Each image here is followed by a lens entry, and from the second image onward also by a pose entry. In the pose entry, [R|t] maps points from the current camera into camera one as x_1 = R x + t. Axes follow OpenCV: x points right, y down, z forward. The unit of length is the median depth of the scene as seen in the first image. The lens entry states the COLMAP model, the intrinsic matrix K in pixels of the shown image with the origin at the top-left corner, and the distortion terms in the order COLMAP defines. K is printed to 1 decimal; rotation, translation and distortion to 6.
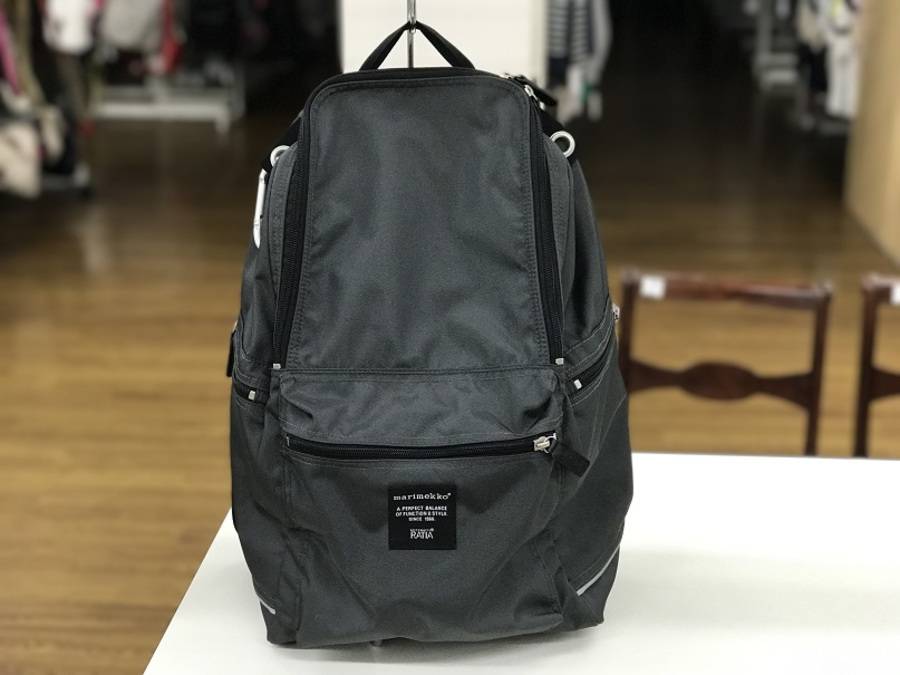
lens RADIAL K [[1492.1, 0, 450.0], [0, 1492.1, 337.5], [0, 0, 1]] dist [-0.058668, -0.096755]
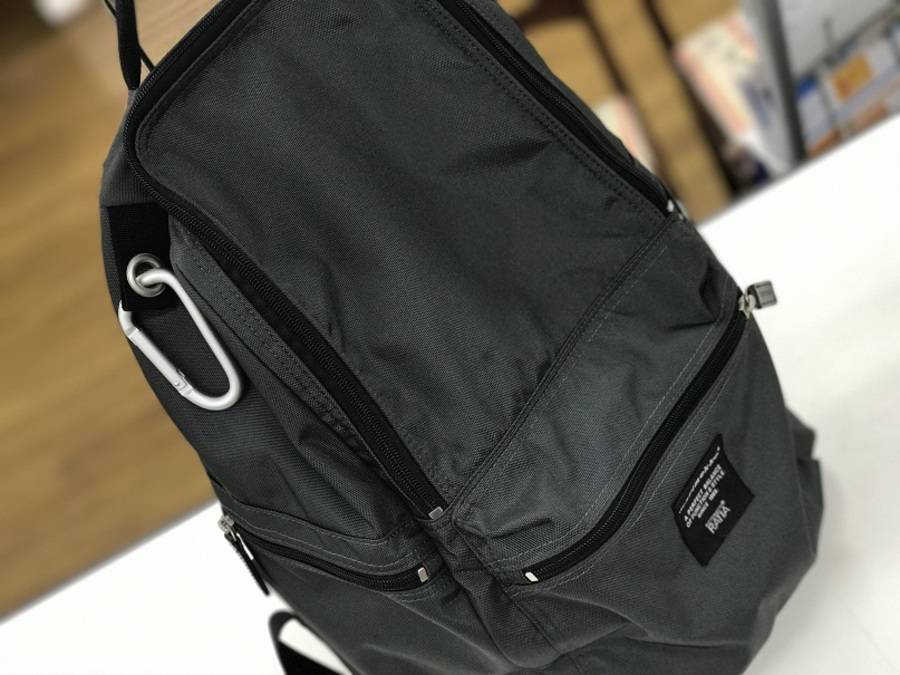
lens RADIAL K [[1492.1, 0, 450.0], [0, 1492.1, 337.5], [0, 0, 1]] dist [-0.058668, -0.096755]
pose [[0.587852, -0.698031, 0.408880, -0.316275], [0.625853, 0.712674, 0.316864, -0.226264], [-0.512579, 0.069629, 0.855812, 0.457027]]
